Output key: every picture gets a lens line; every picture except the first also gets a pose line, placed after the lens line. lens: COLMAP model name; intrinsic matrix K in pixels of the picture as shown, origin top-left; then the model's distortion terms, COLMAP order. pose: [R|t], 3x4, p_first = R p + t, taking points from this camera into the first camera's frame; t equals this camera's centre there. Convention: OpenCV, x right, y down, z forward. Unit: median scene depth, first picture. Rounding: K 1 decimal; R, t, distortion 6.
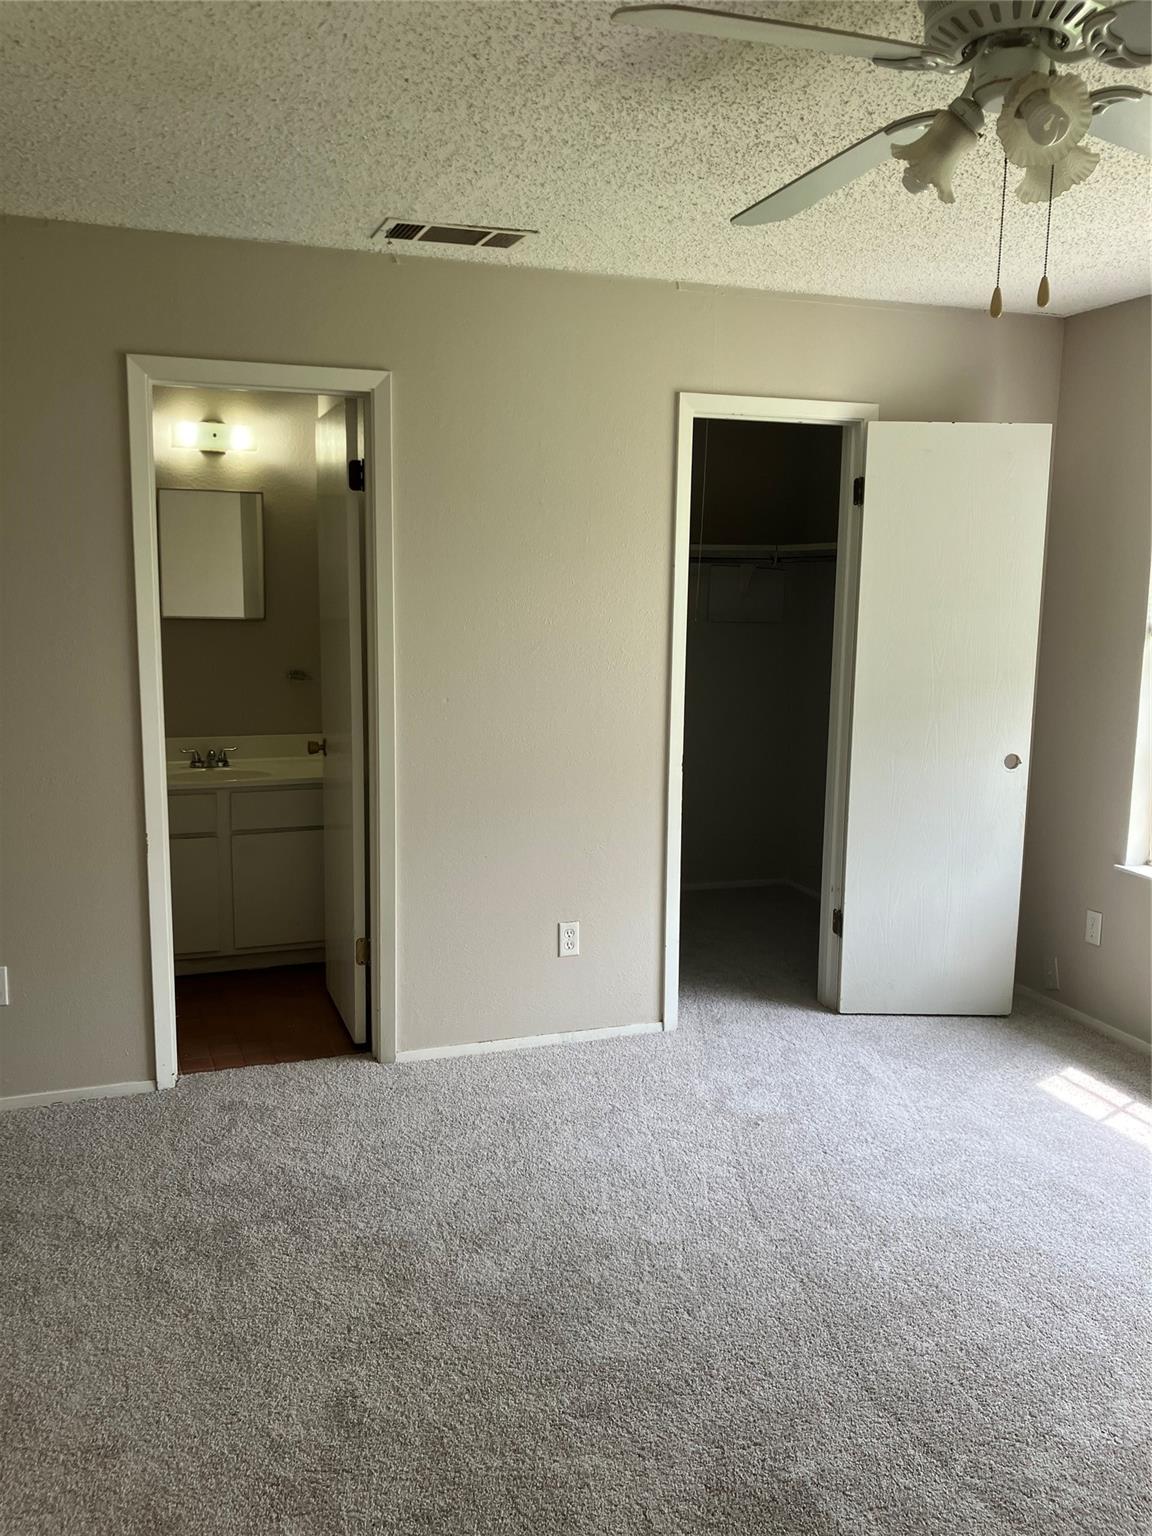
lens RADIAL K [[1278.1, 0, 592.2], [0, 1278.1, 760.2], [0, 0, 1]] dist [0.040663, -0.046066]
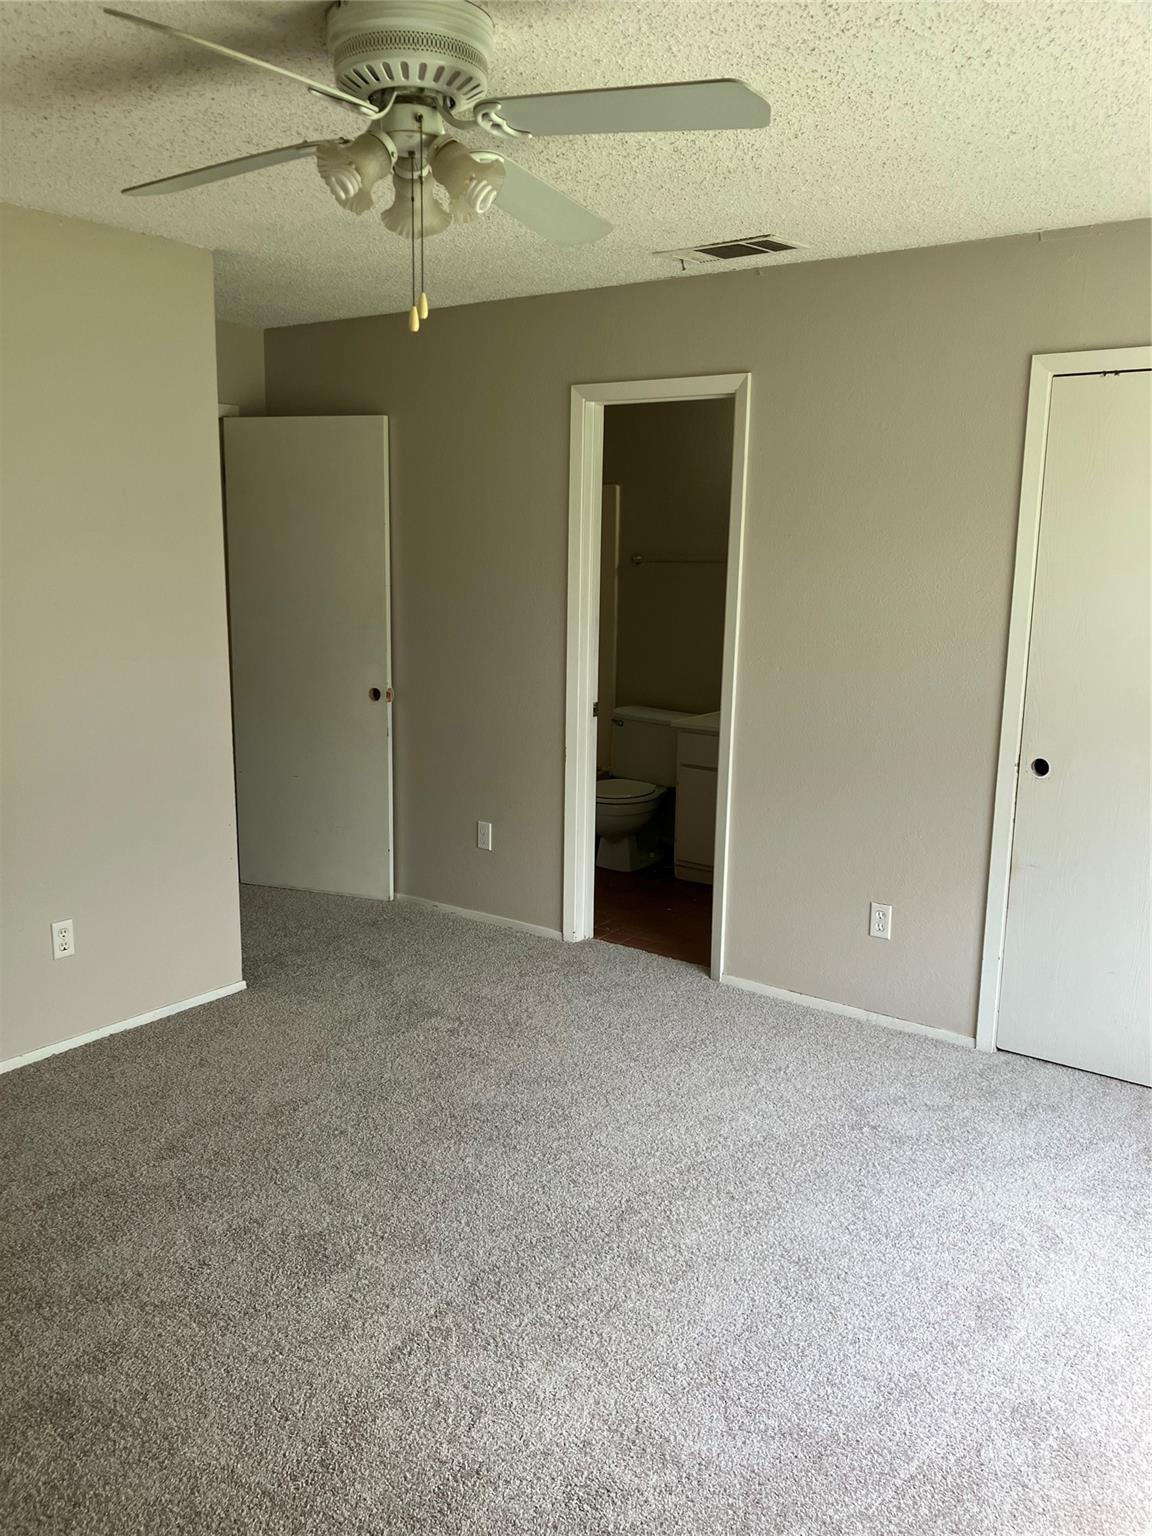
lens RADIAL K [[1278.1, 0, 592.2], [0, 1278.1, 760.2], [0, 0, 1]] dist [0.040663, -0.046066]
pose [[0.556139, 0.139163, -0.819355, 0.703815], [-0.139845, 0.987494, 0.072800, -0.026668], [0.819239, 0.074096, 0.568645, 0.253208]]
